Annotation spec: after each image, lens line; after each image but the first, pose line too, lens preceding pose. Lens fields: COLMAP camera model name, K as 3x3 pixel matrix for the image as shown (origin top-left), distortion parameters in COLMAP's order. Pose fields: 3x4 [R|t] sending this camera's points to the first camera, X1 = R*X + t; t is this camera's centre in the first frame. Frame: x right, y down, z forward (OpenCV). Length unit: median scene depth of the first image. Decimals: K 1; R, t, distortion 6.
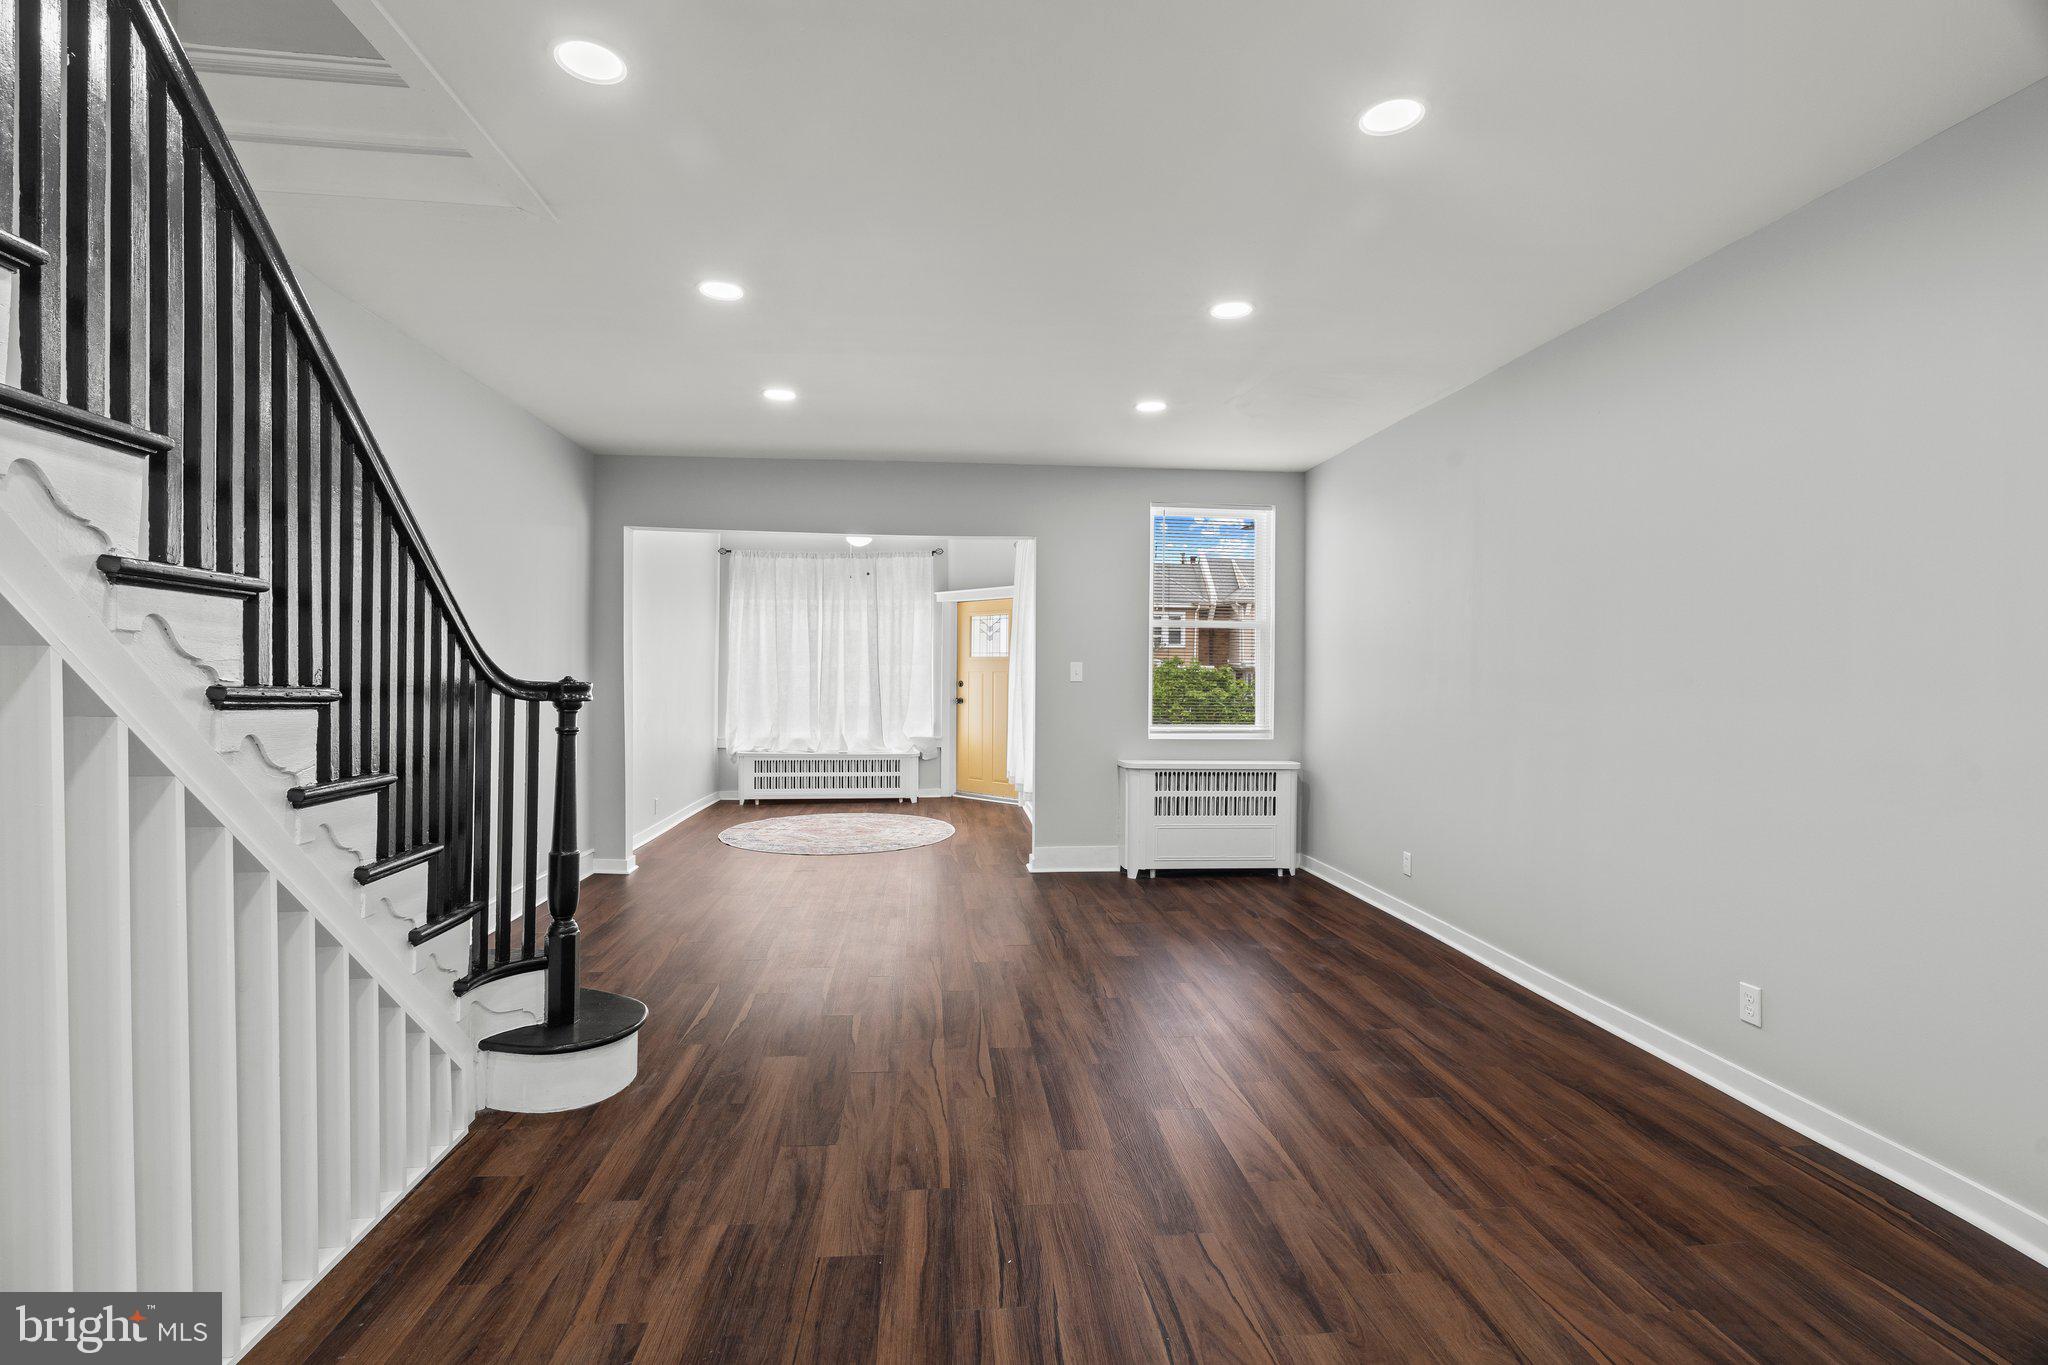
lens RADIAL K [[924.7, 0, 1013.4], [0, 924.7, 674.8], [0, 0, 1]] dist [-0.003705, 0.001391]
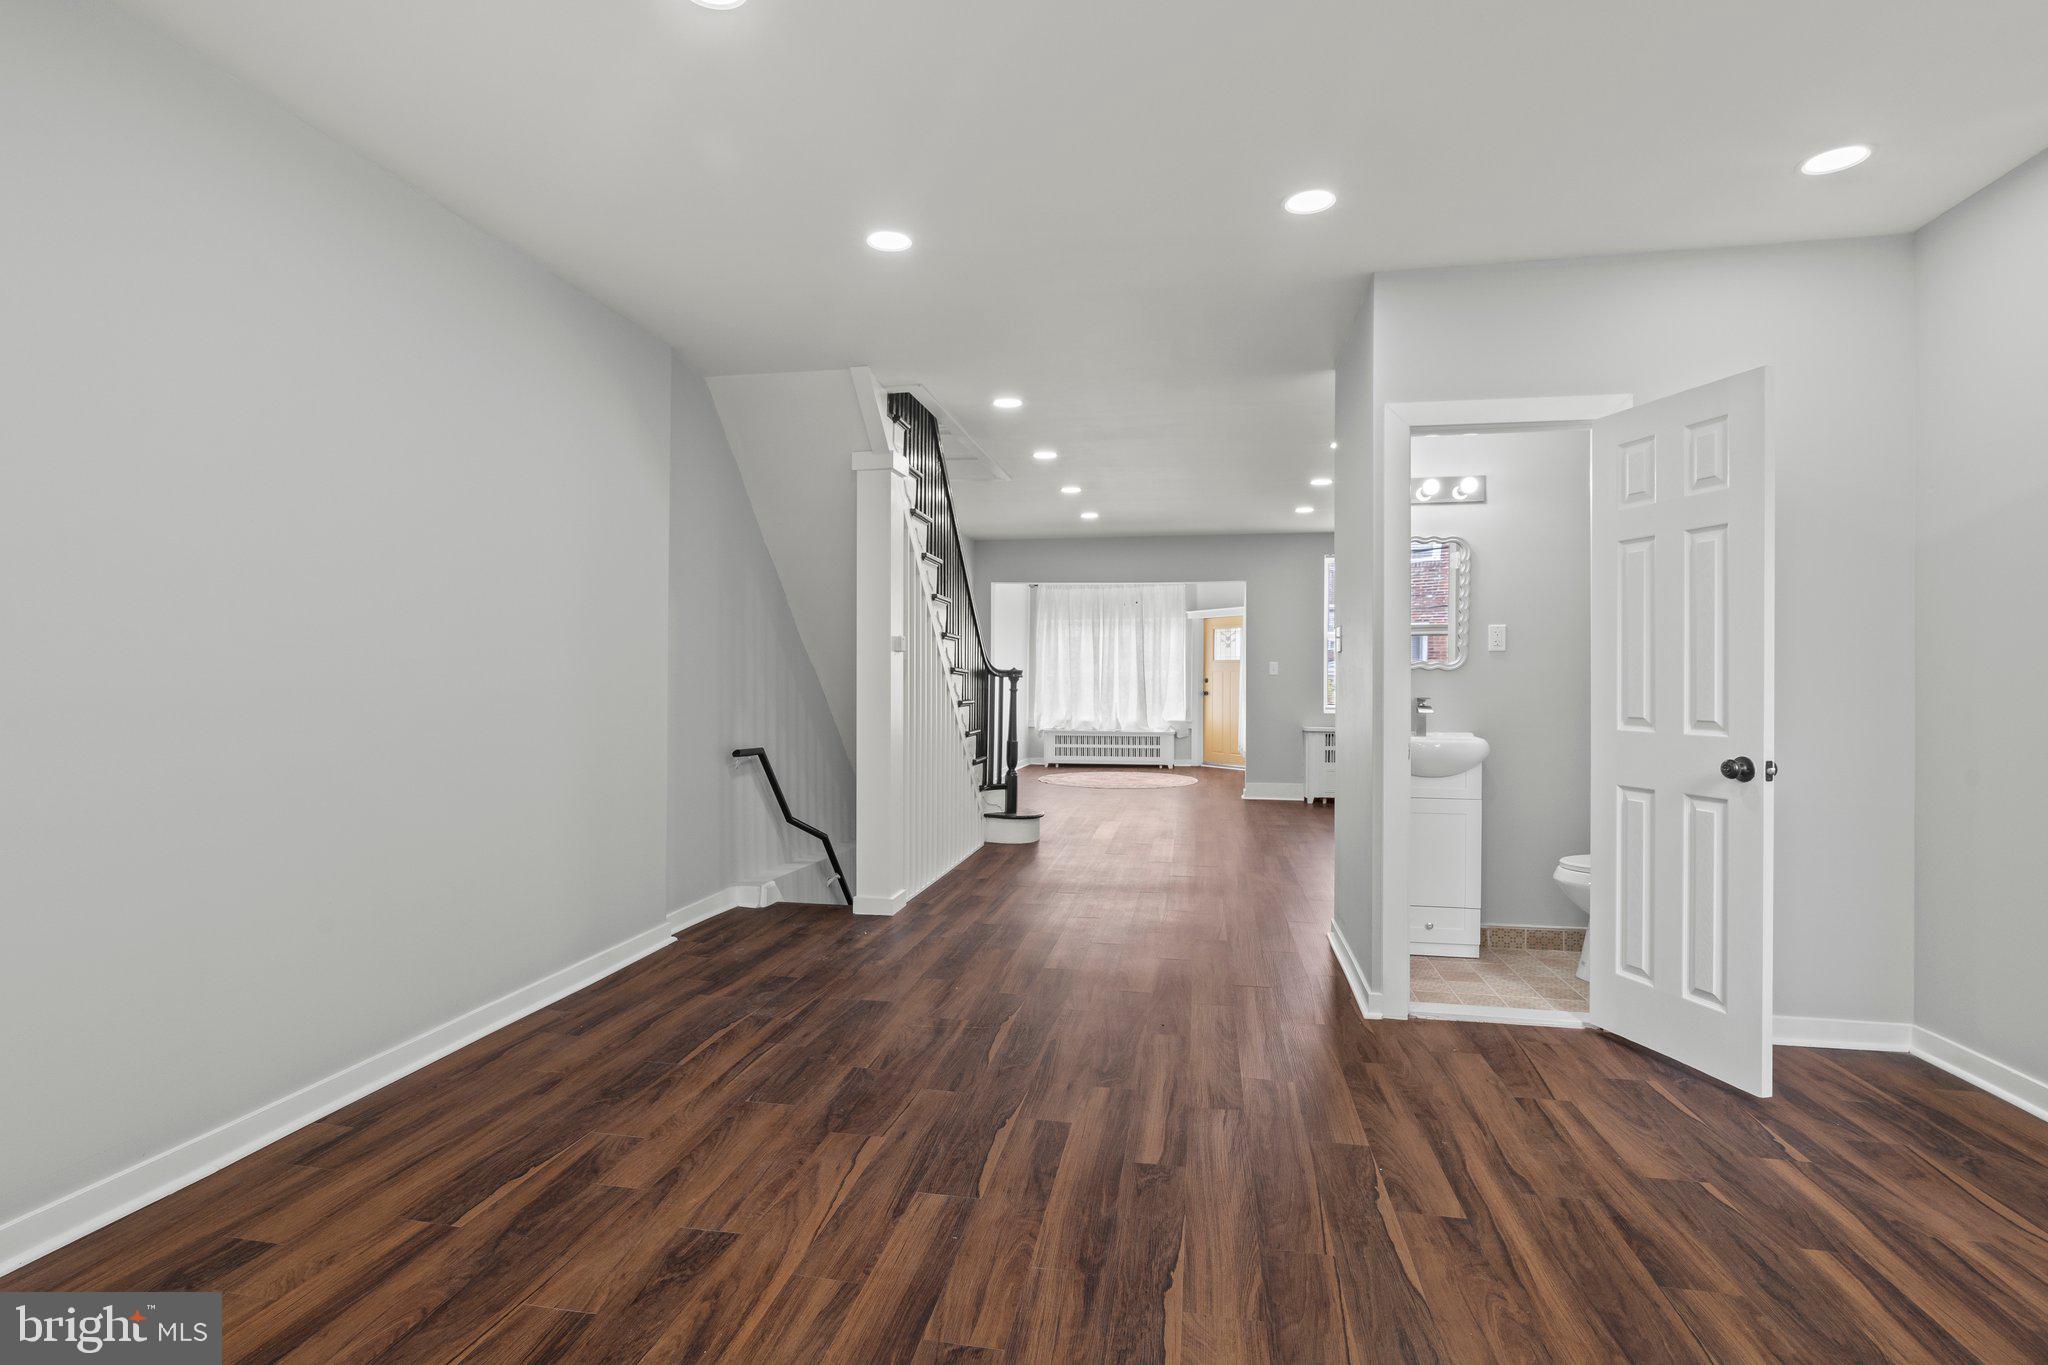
lens RADIAL K [[992.6, 0, 1011.6], [0, 992.6, 668.8], [0, 0, 1]] dist [-0.006339, 0.001525]
pose [[0.961724, -0.003041, -0.274004, 0.178890], [-0.000557, 0.999915, -0.013054, 0.033164], [0.274020, 0.012707, 0.961640, -1.226528]]
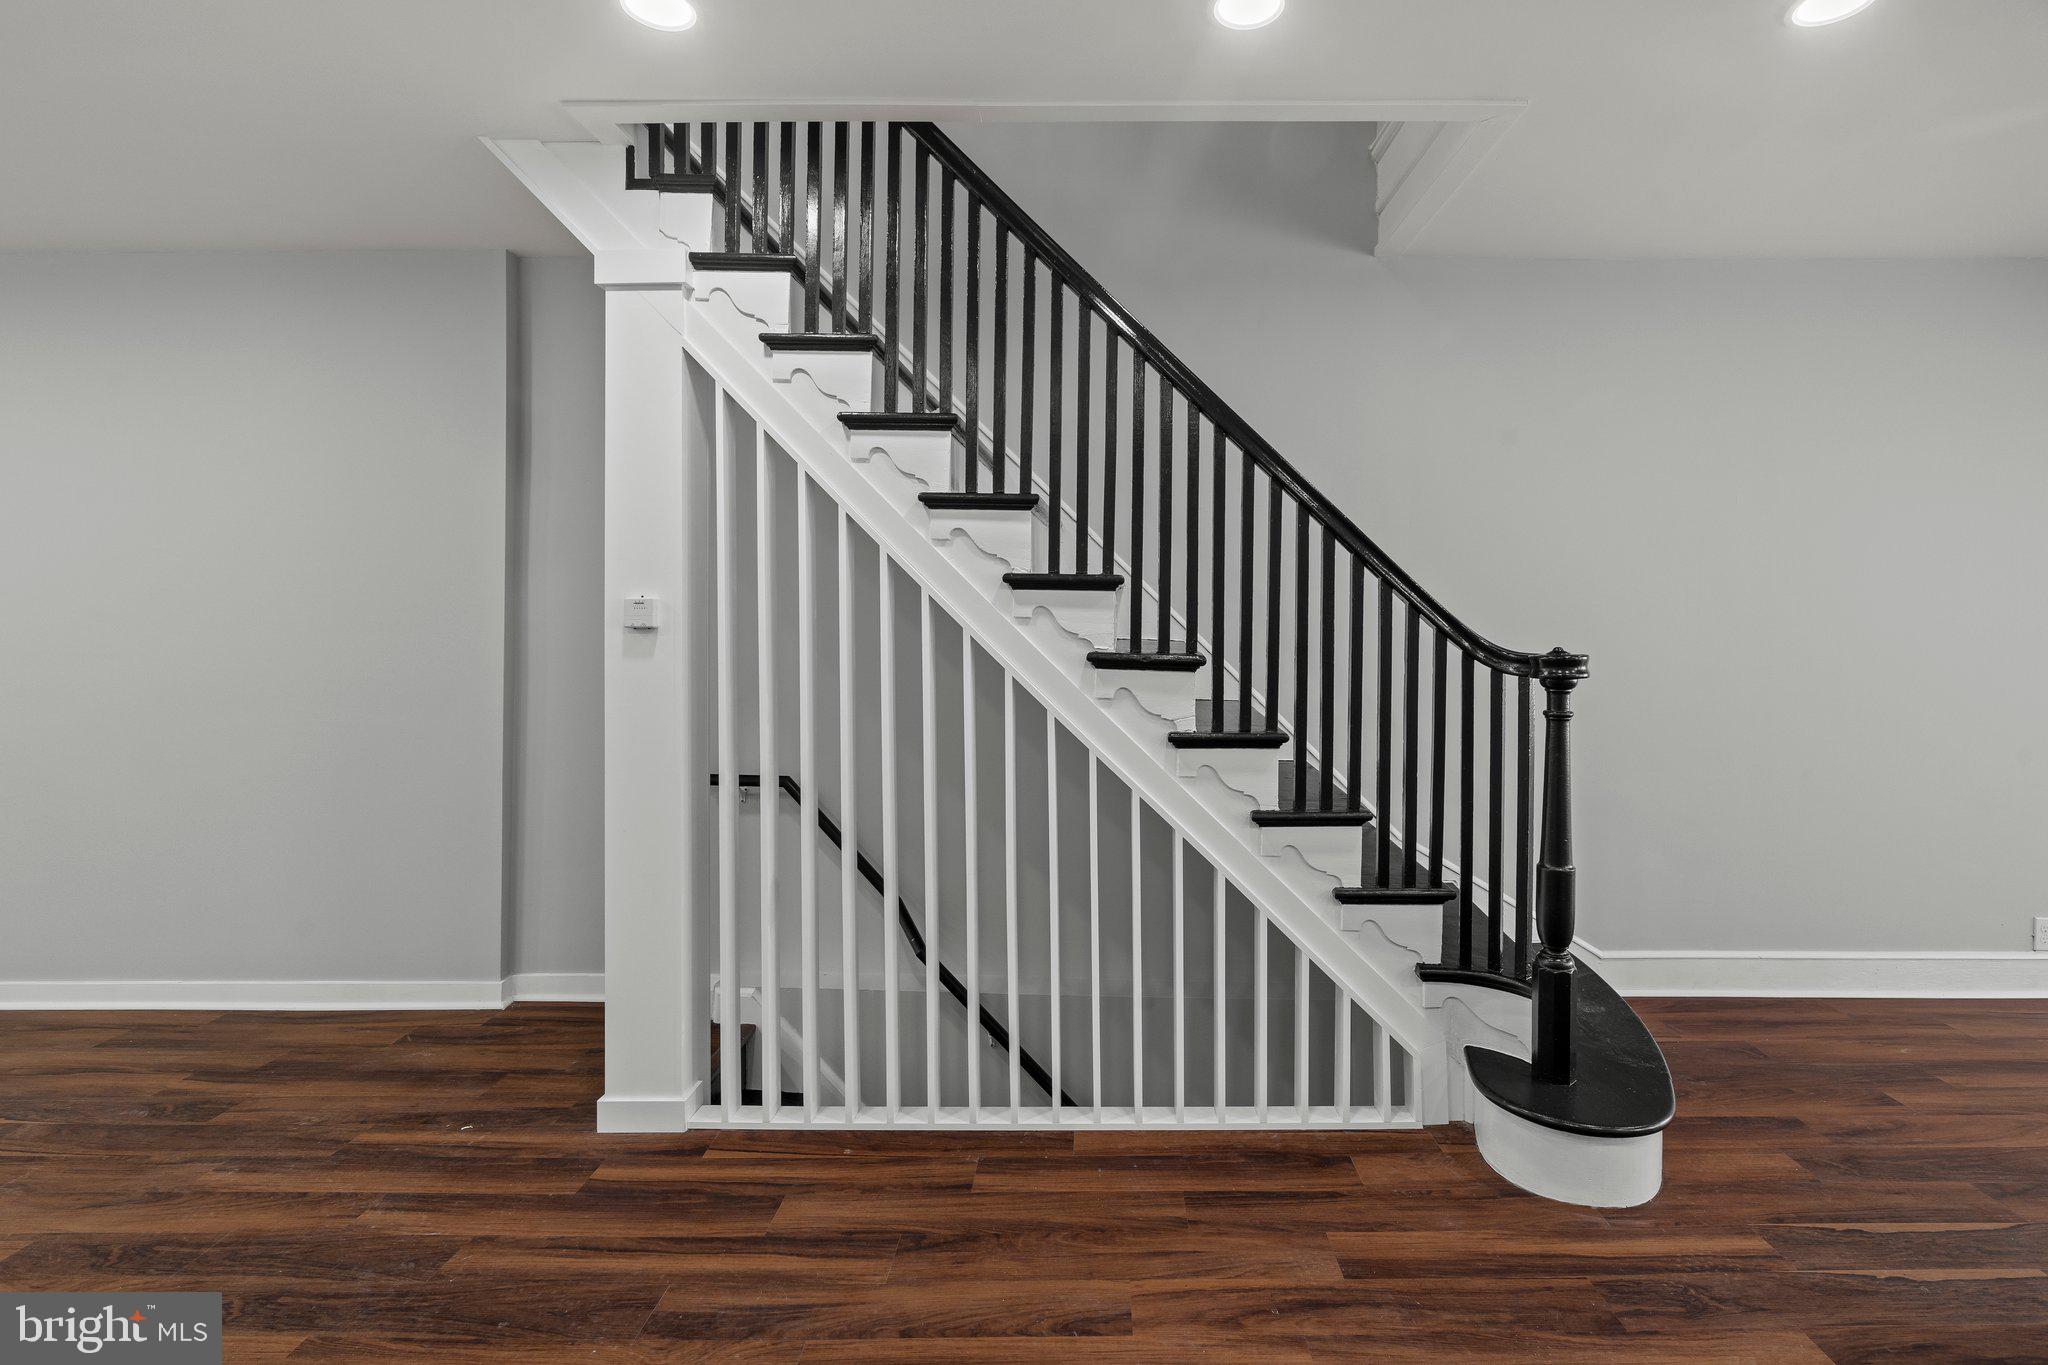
lens RADIAL K [[924.7, 0, 1083.2], [0, 924.7, 615.9], [0, 0, 1]] dist [-0.003705, 0.001391]
pose [[-0.083343, -0.041205, -0.995669, 0.301841], [-0.004568, 0.999150, -0.040967, 0.007312], [0.996510, 0.001134, -0.083460, 0.546879]]
